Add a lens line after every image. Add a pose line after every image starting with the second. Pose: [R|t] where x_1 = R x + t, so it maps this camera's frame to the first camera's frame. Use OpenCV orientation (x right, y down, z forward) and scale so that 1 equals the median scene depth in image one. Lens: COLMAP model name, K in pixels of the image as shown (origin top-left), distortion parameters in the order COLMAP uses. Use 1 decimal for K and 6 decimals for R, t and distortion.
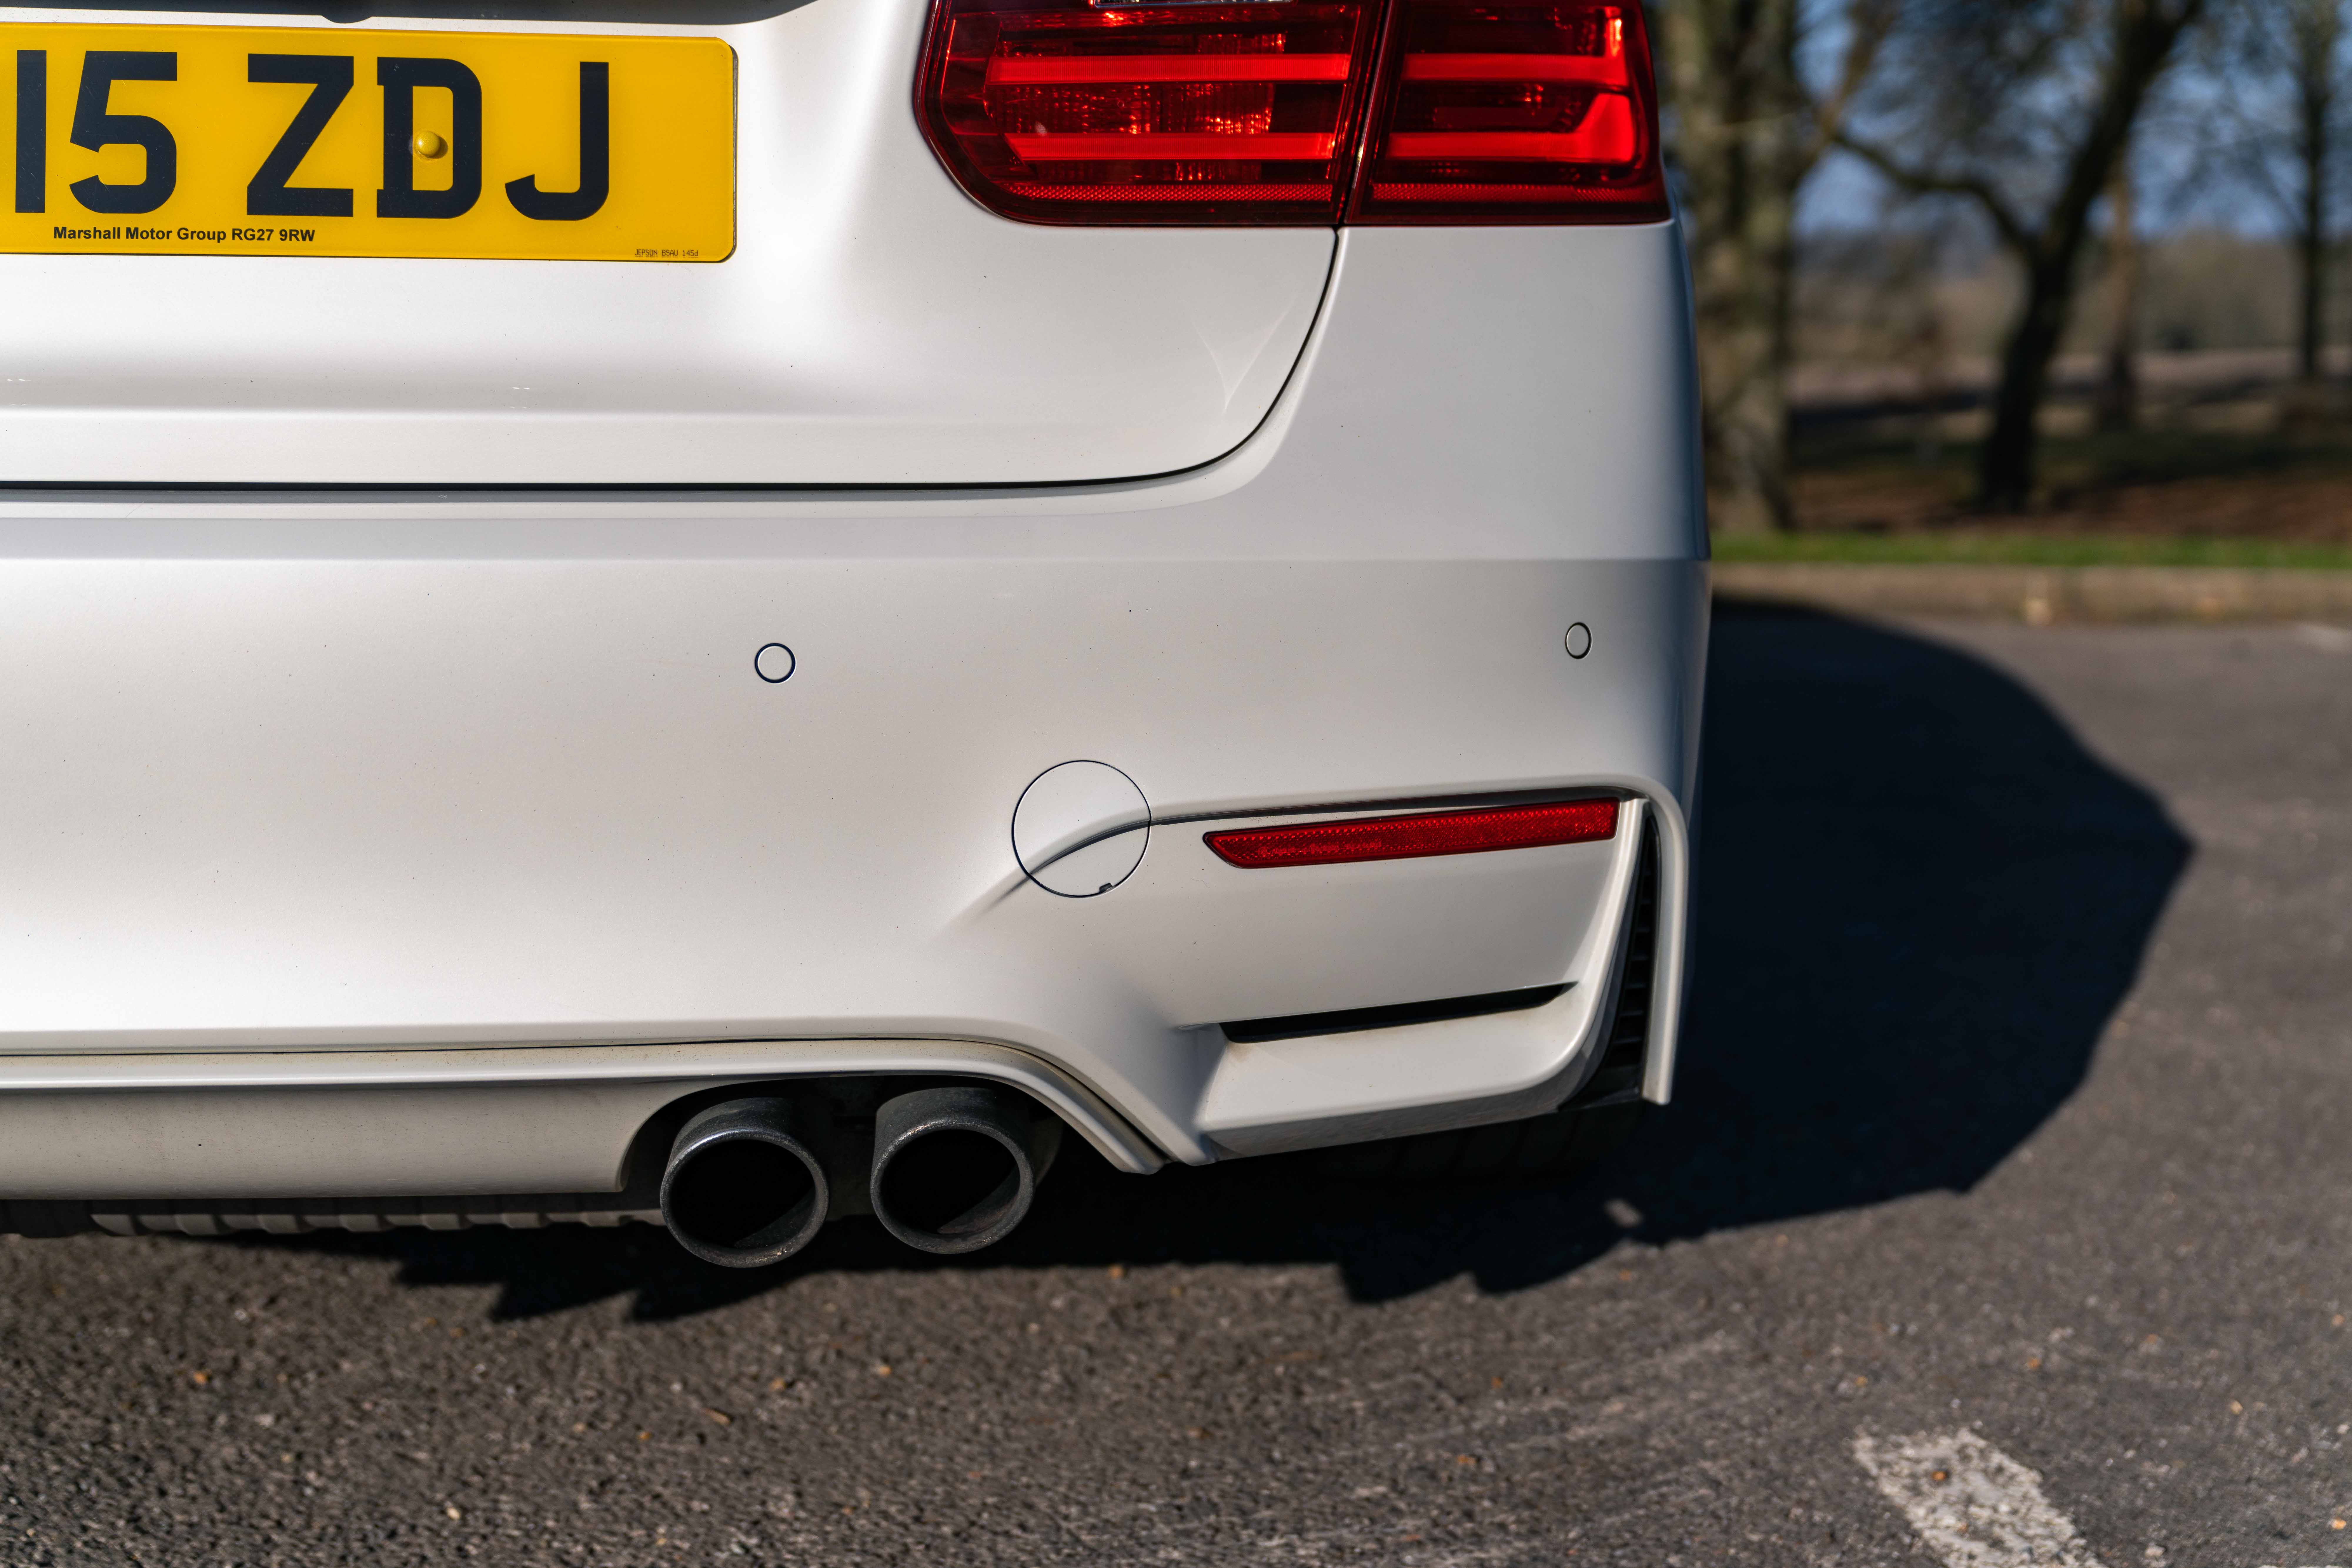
lens RADIAL K [[2733.4, 0, 1176.0], [0, 2733.4, 784.0], [0, 0, 1]] dist [0.002354, 0.050521]
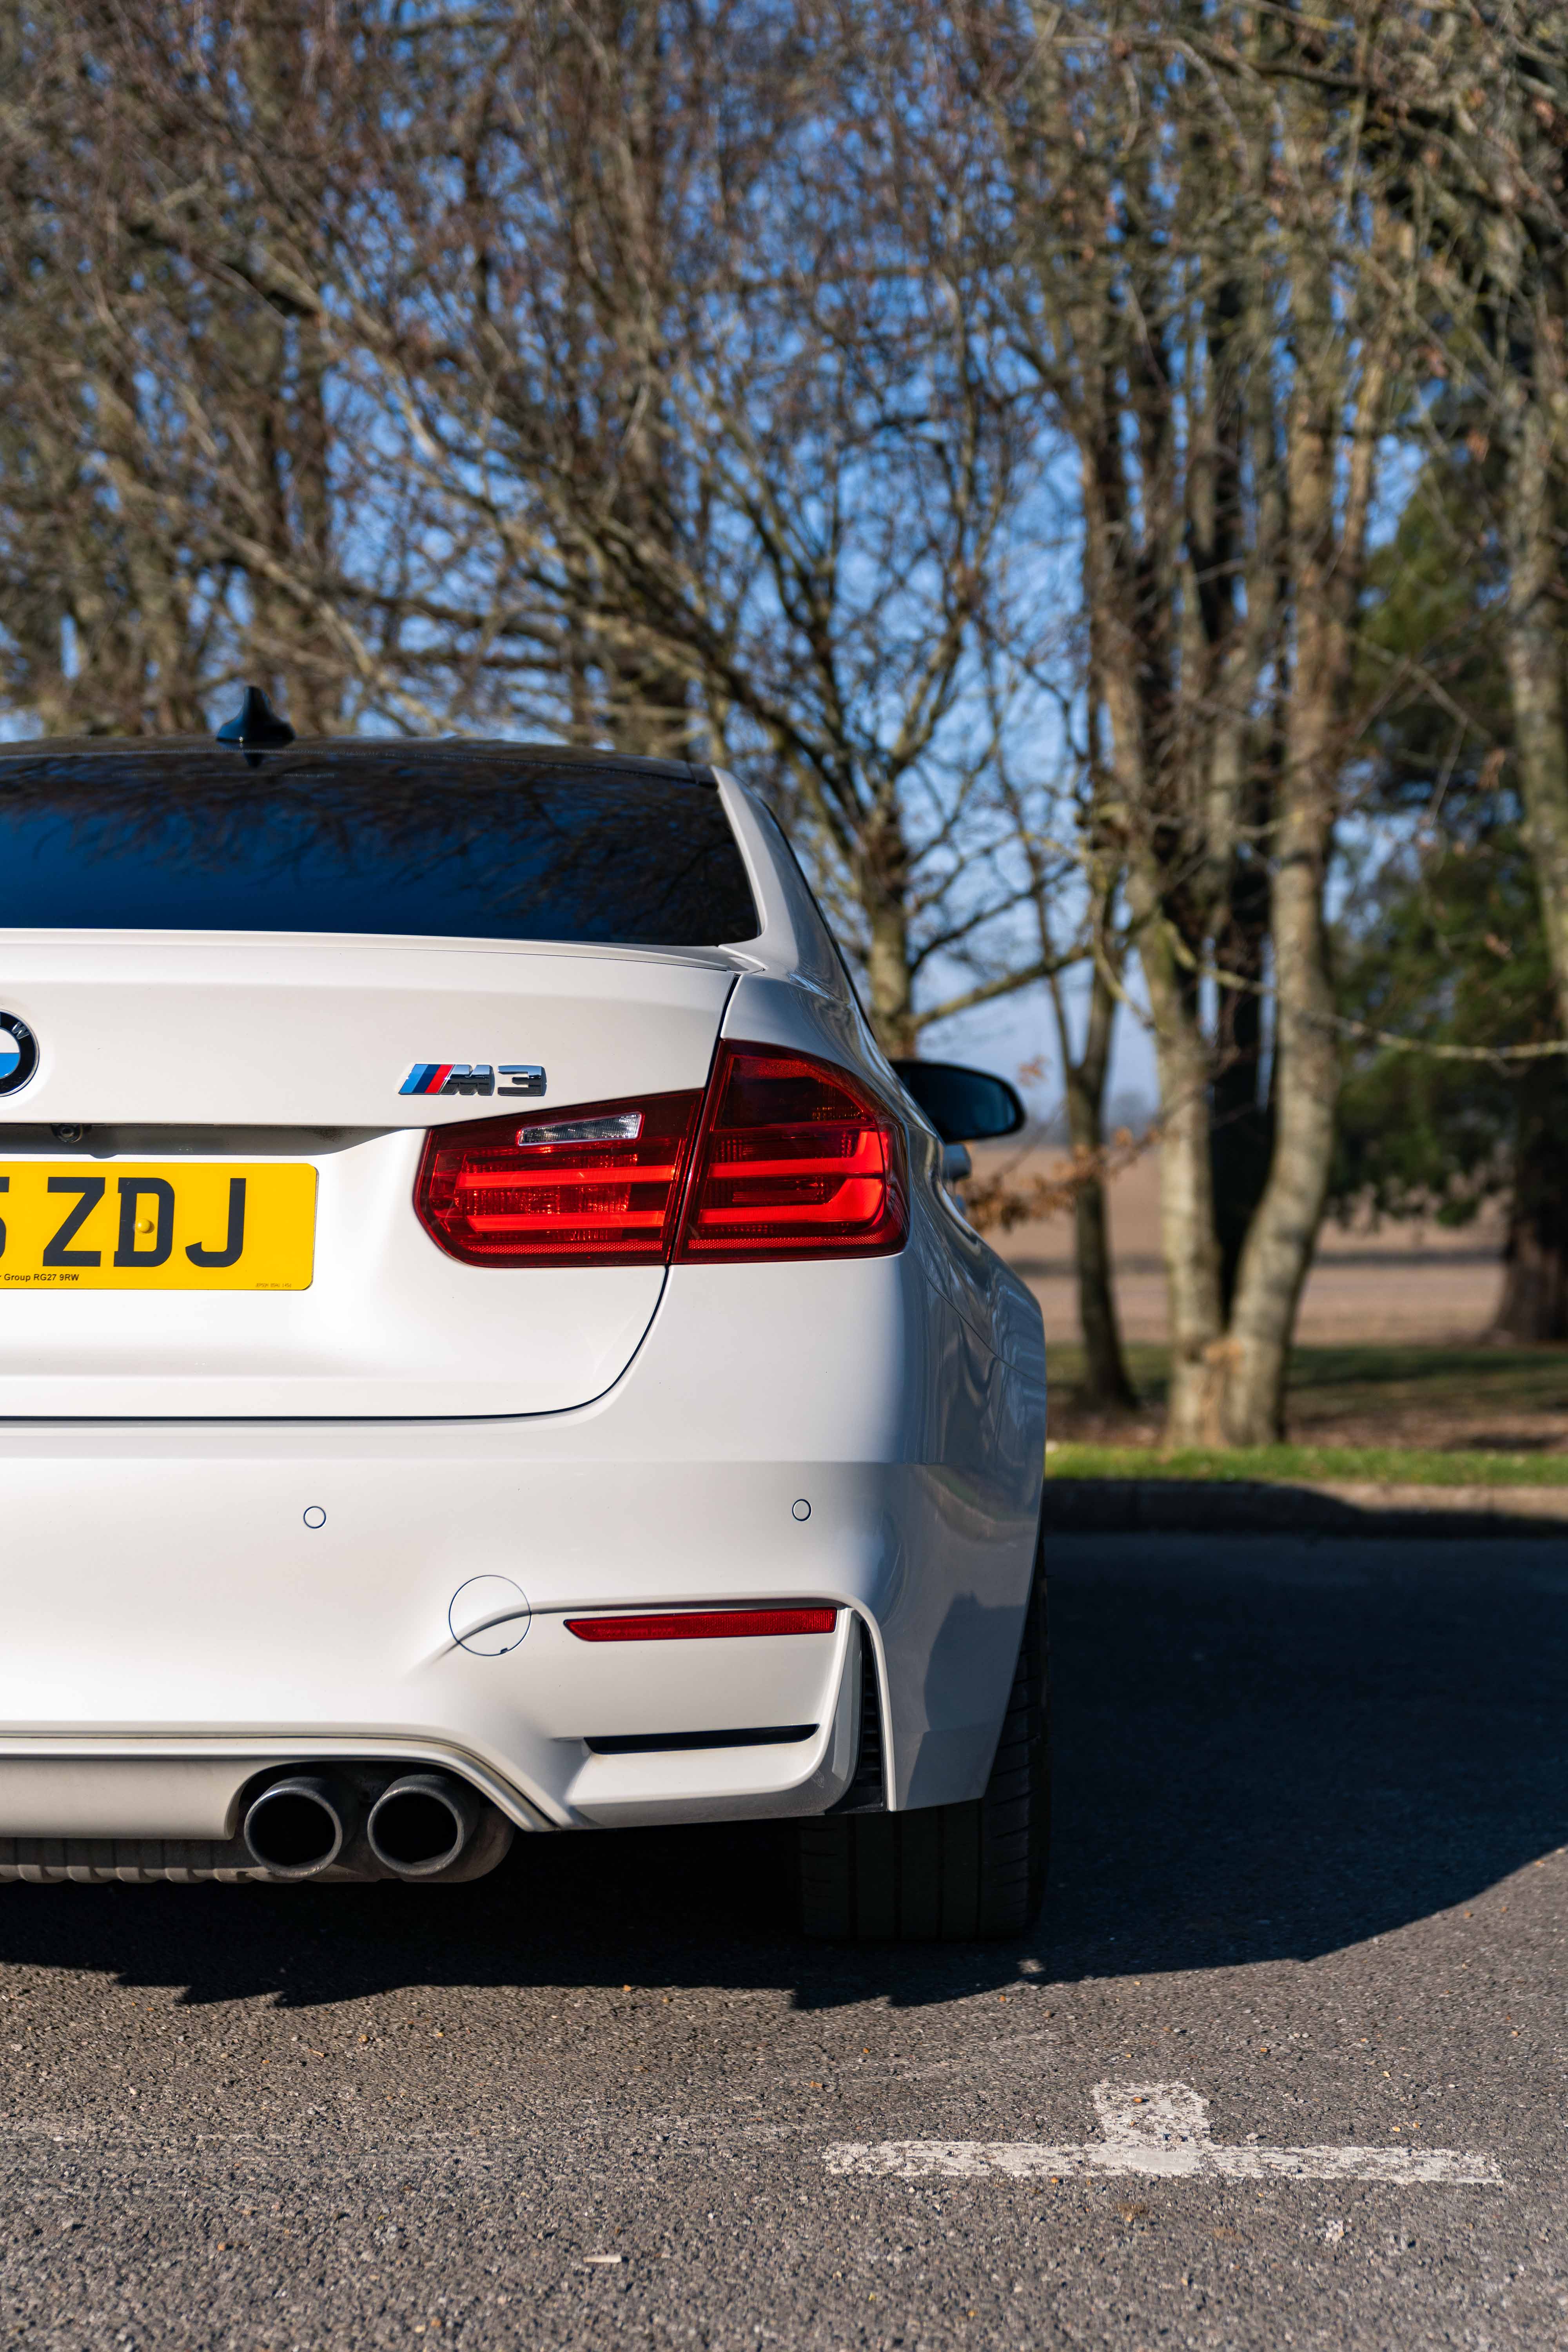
lens RADIAL K [[3198.3, 0, 784.0], [0, 3198.3, 1176.0], [0, 0, 1]] dist [0.001749, 0.049614]
pose [[0.994638, -0.006645, -0.103206, 0.344699], [-0.011862, 0.984017, -0.177676, 0.095519], [0.102737, 0.177948, 0.978662, -0.967064]]
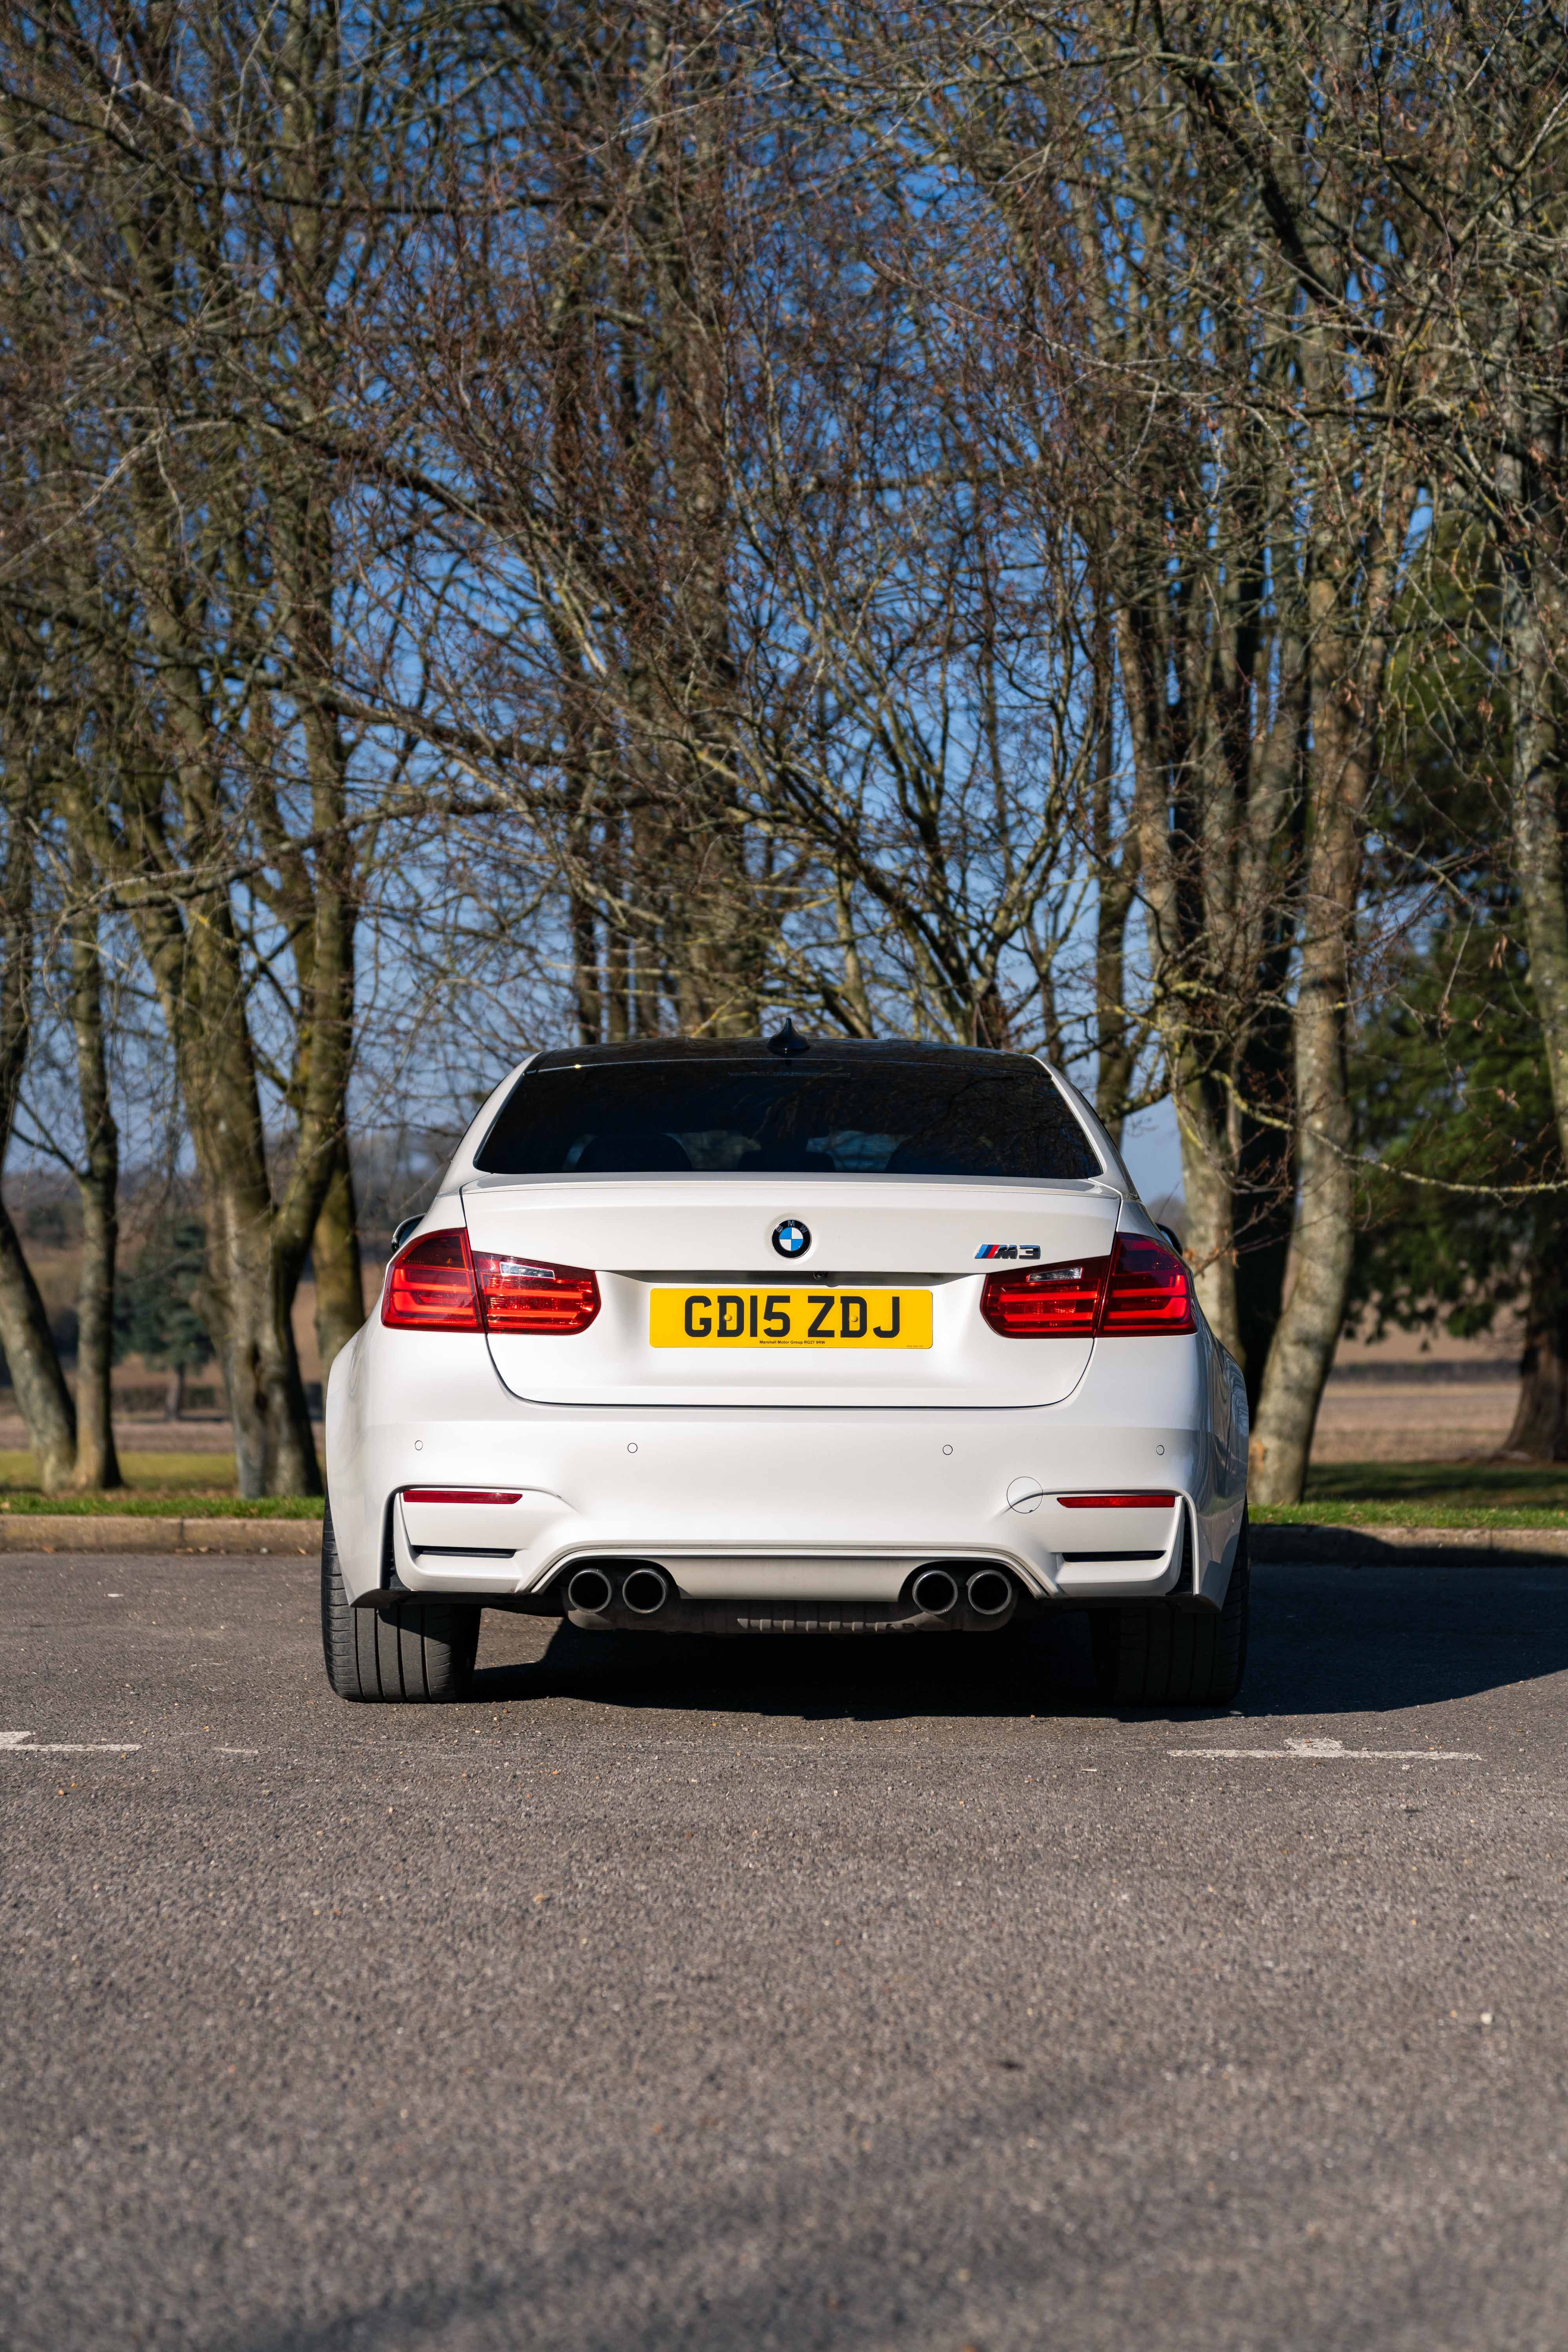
lens RADIAL K [[3512.2, 0, 784.0], [0, 3512.2, 1176.0], [0, 0, 1]] dist [-0.008800, 0.019430]
pose [[0.996038, -0.005006, -0.088784, 0.065263], [-0.013456, 0.978434, -0.206122, 0.570206], [0.087901, 0.206500, 0.974490, -3.739356]]
